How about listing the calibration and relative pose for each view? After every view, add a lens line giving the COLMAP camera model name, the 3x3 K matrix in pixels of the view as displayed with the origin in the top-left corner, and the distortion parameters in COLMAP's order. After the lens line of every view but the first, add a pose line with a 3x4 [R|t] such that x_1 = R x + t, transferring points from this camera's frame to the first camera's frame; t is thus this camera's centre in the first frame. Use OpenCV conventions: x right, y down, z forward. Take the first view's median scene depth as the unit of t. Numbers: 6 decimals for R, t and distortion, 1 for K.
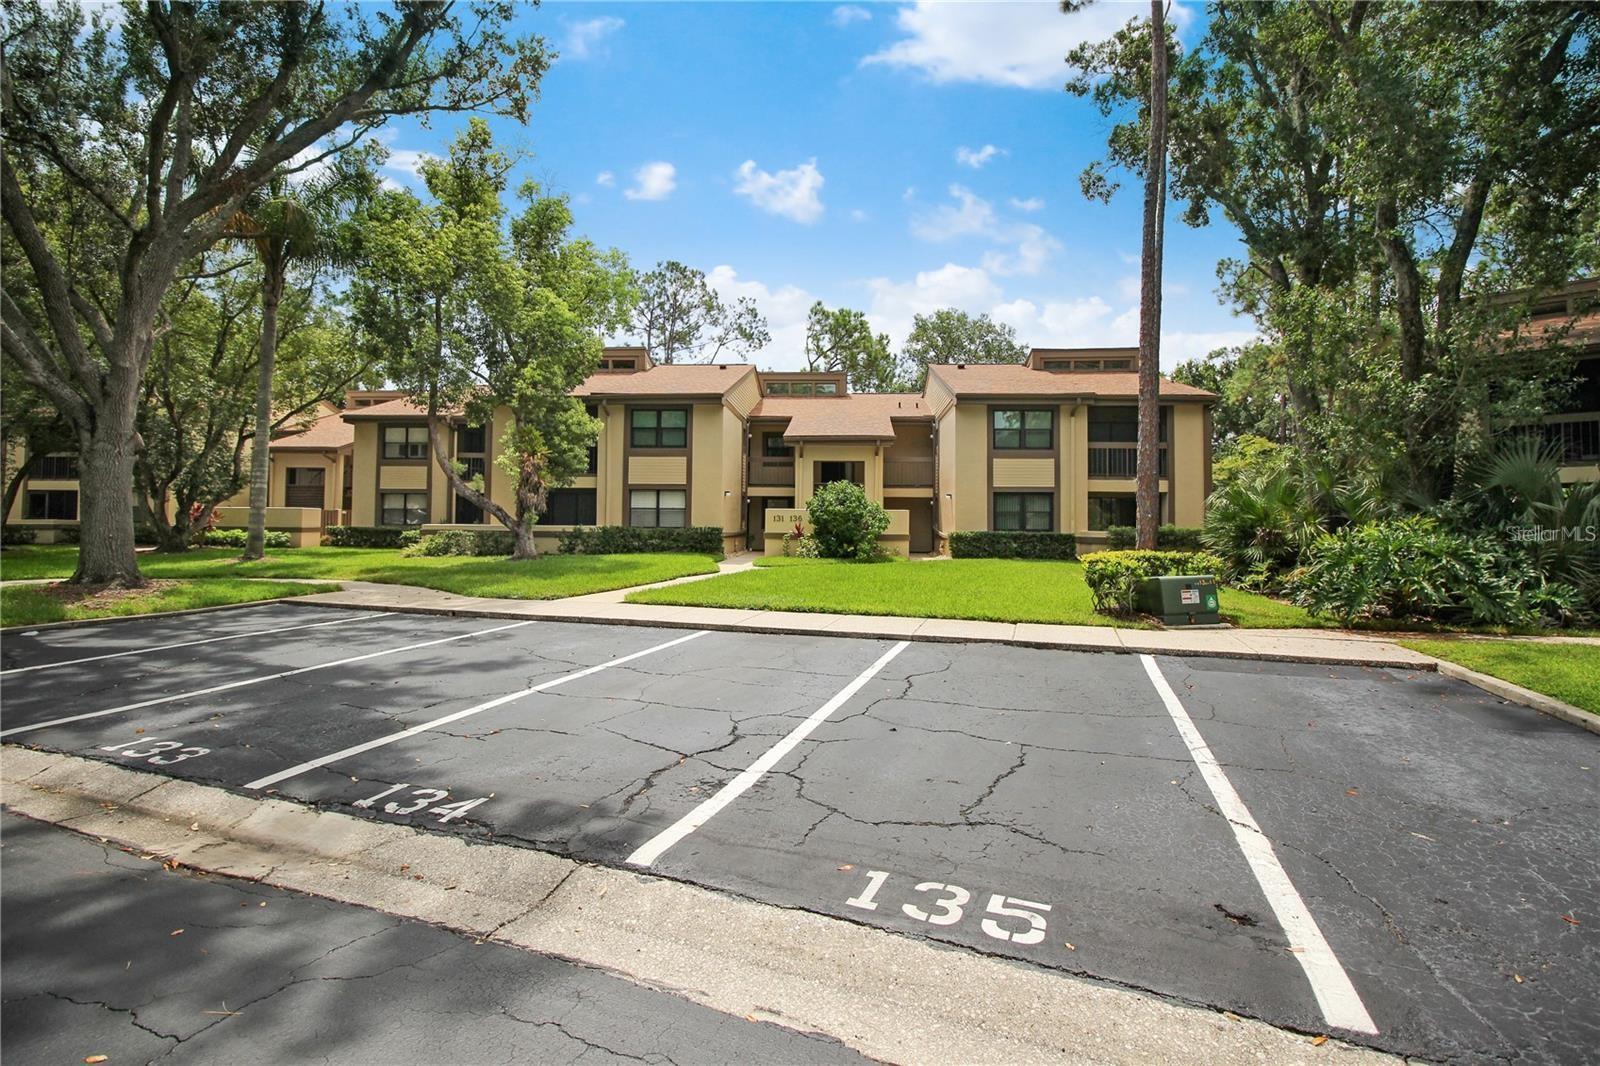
lens RADIAL K [[761.8, 0, 794.7], [0, 761.8, 505.4], [0, 0, 1]] dist [0.000359, -0.012718]
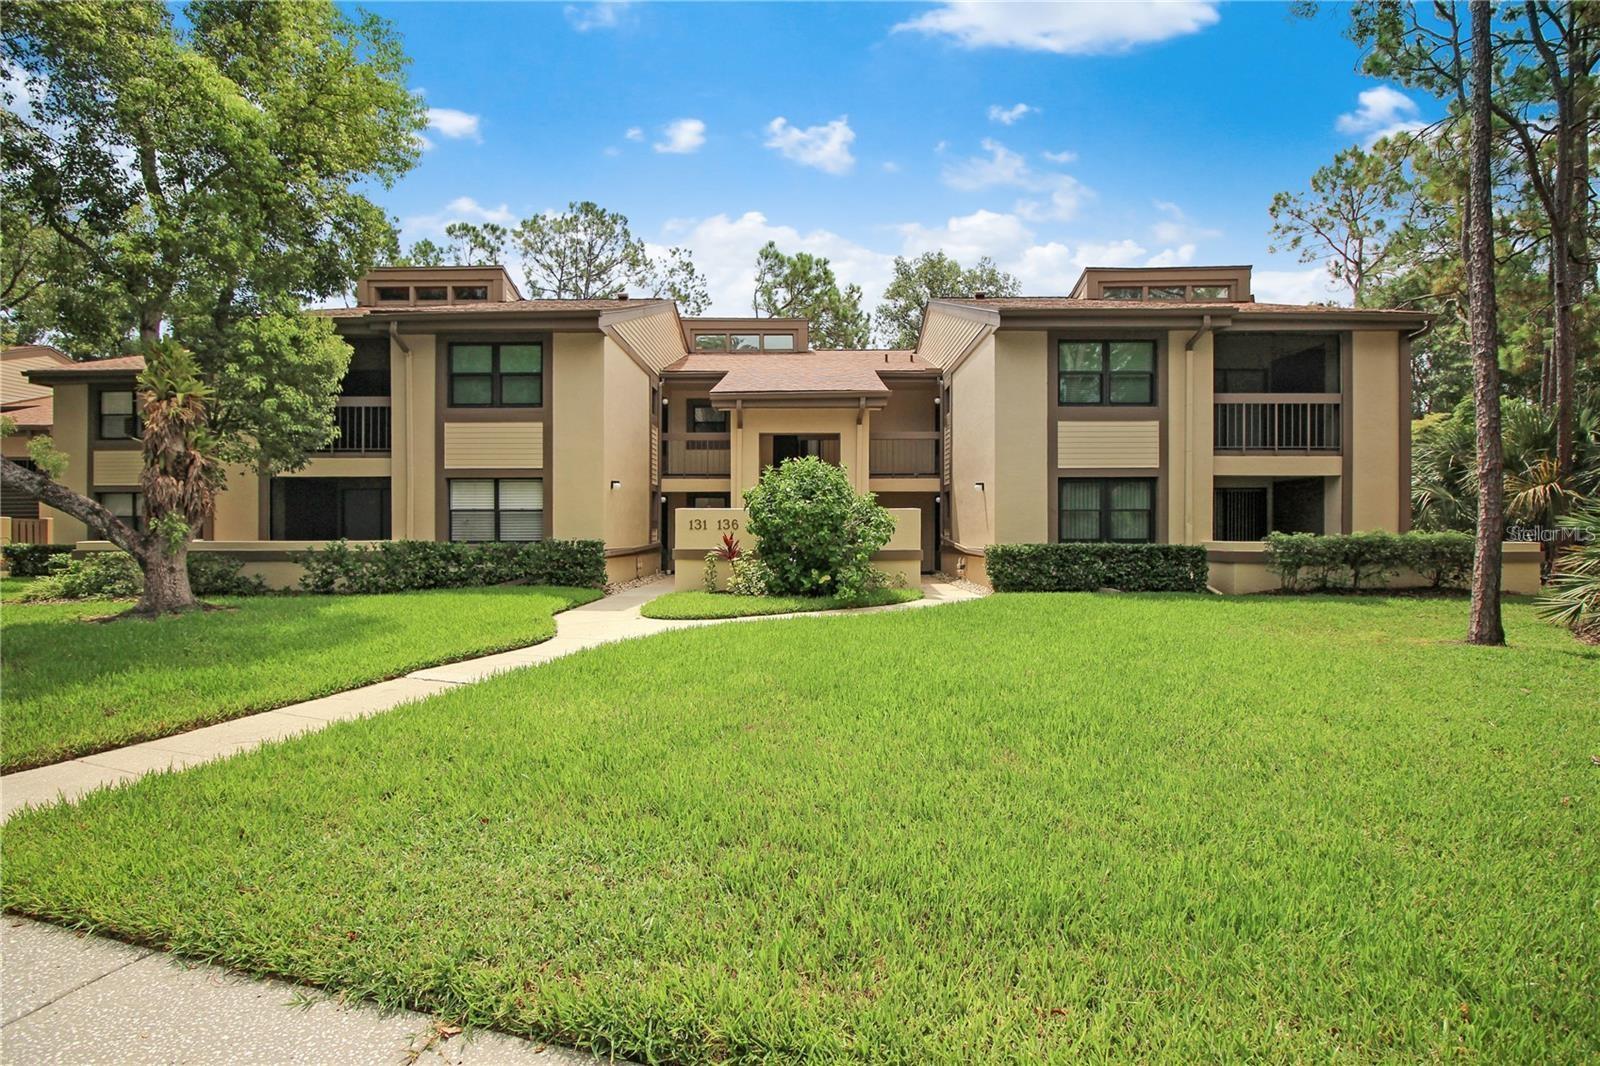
lens RADIAL K [[770.8, 0, 791.6], [0, 770.8, 534.1], [0, 0, 1]] dist [0.002390, -0.015188]
pose [[0.998632, -0.010320, 0.051263, 0.019074], [0.008874, 0.999559, 0.028343, 0.007779], [-0.051533, -0.027849, 0.998283, 0.387595]]
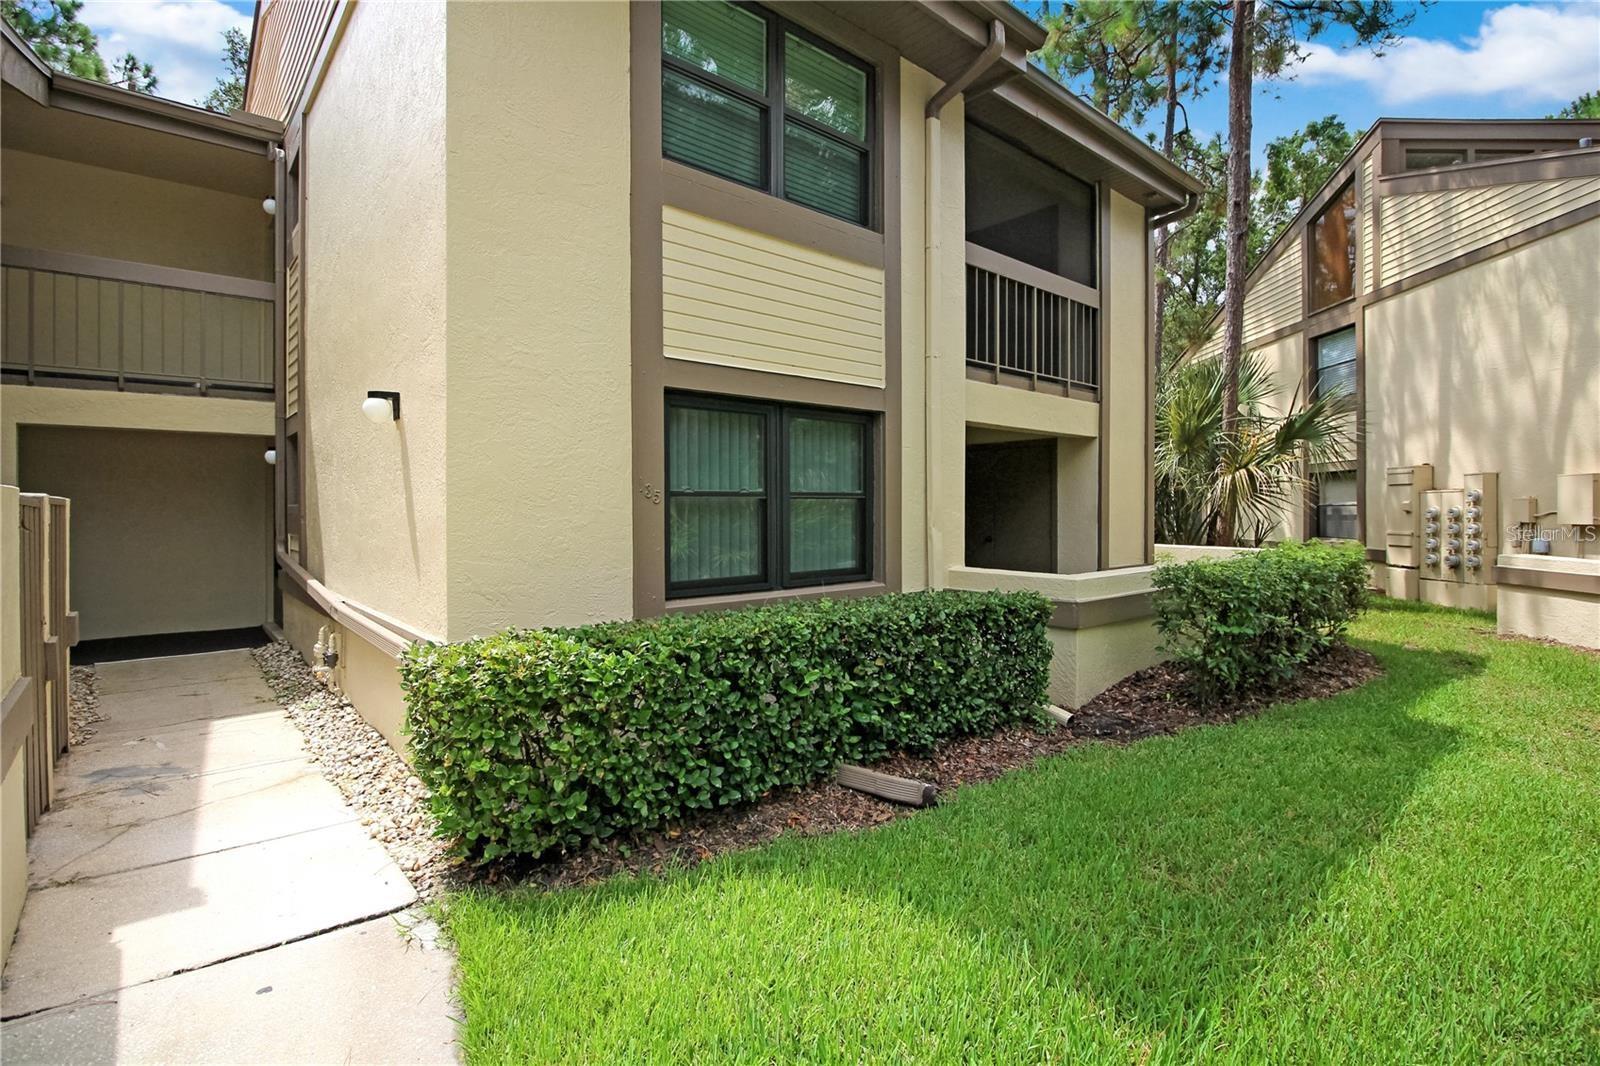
lens RADIAL K [[761.8, 0, 794.7], [0, 761.8, 505.4], [0, 0, 1]] dist [0.000359, -0.012718]
pose [[0.711991, -0.011300, 0.702098, 0.147595], [-0.009678, 0.999618, 0.025903, 0.005709], [-0.702122, -0.025237, 0.711609, 0.812809]]
